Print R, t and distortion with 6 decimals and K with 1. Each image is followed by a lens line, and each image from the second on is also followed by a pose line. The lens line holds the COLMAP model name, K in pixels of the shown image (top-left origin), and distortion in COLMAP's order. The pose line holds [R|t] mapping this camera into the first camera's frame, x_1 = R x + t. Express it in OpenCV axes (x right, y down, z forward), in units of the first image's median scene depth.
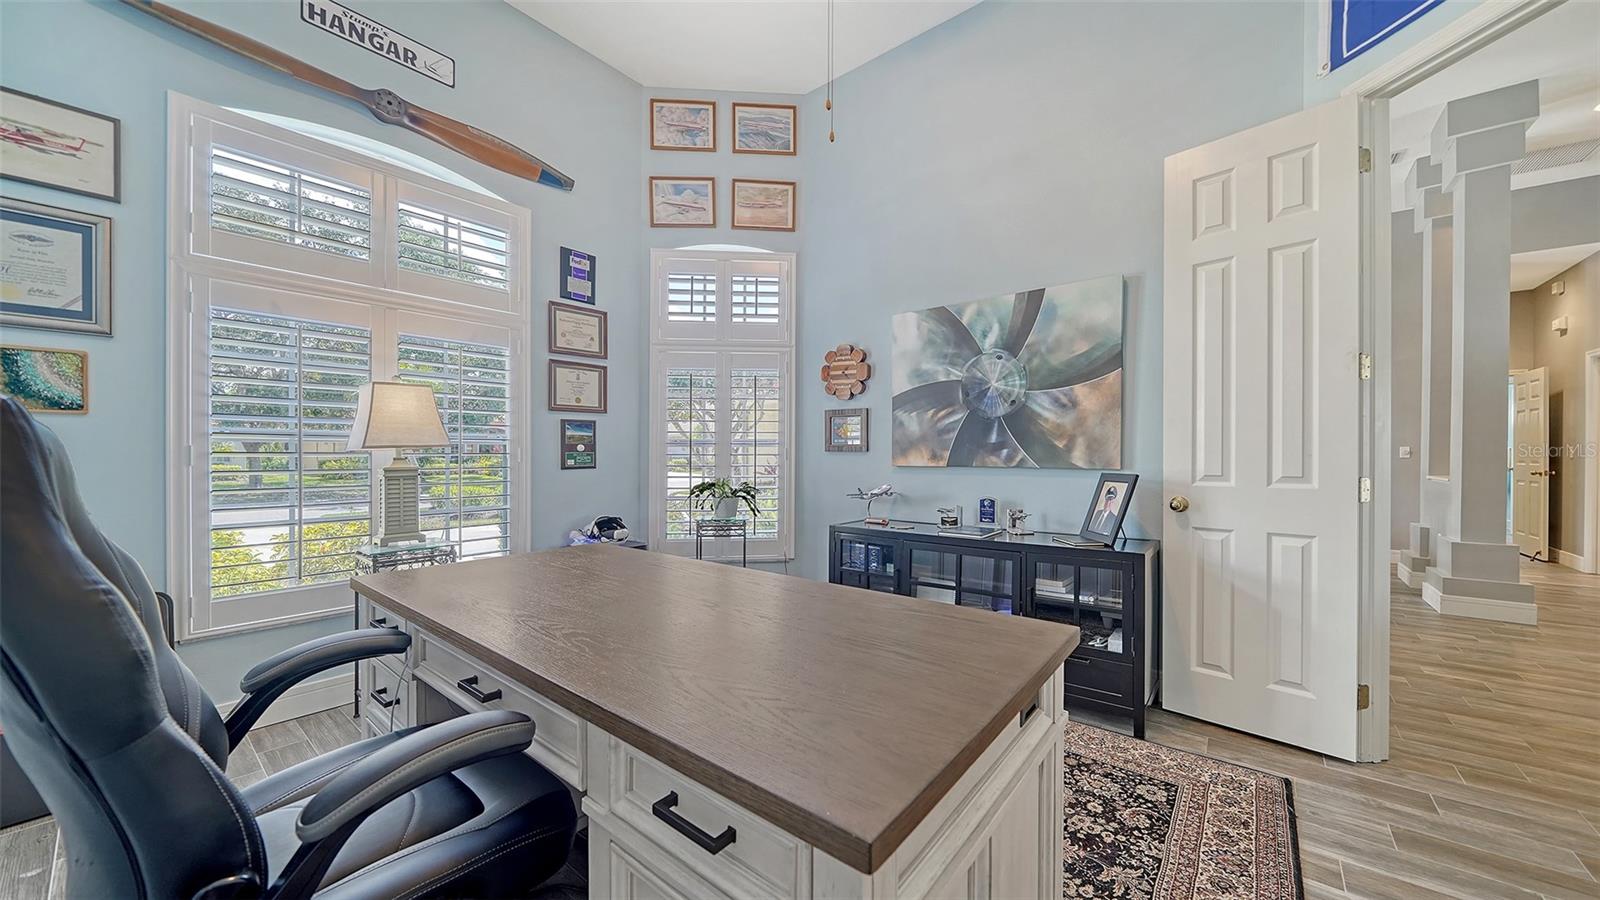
lens RADIAL K [[556.9, 0, 797.8], [0, 556.9, 459.0], [0, 0, 1]] dist [-0.001592, -0.000788]
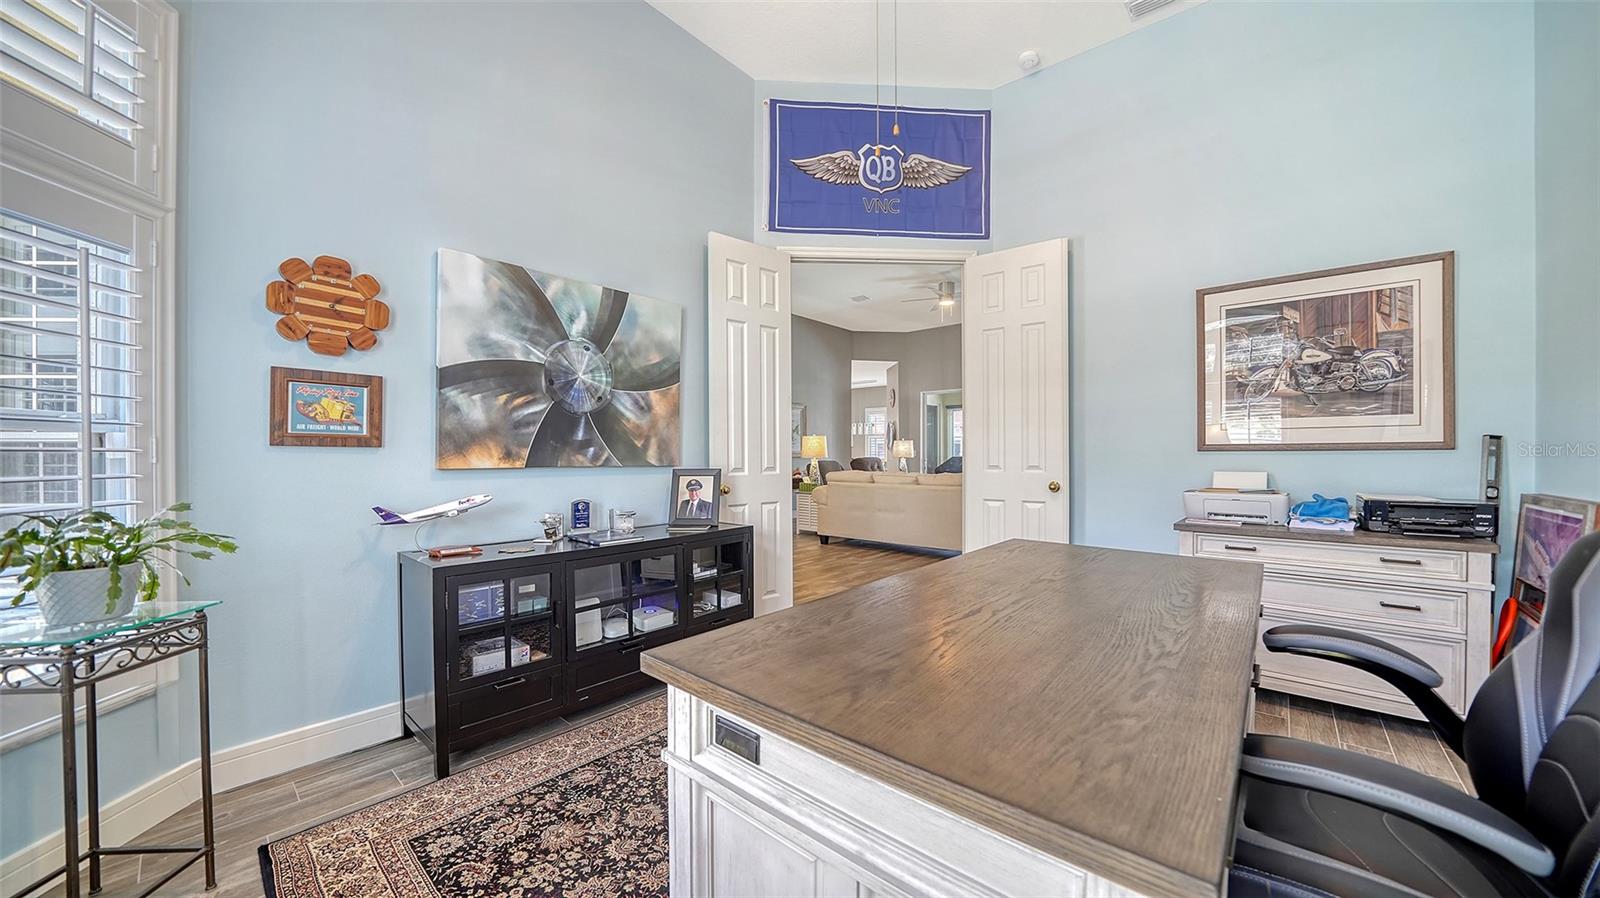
lens RADIAL K [[556.9, 0, 801.4], [0, 556.9, 453.5], [0, 0, 1]] dist [-0.001592, -0.000788]
pose [[0.045985, 0.001358, 0.998941, -0.537578], [0.003346, 0.999993, -0.001513, -0.004546], [-0.998937, 0.003412, 0.045980, 0.587330]]
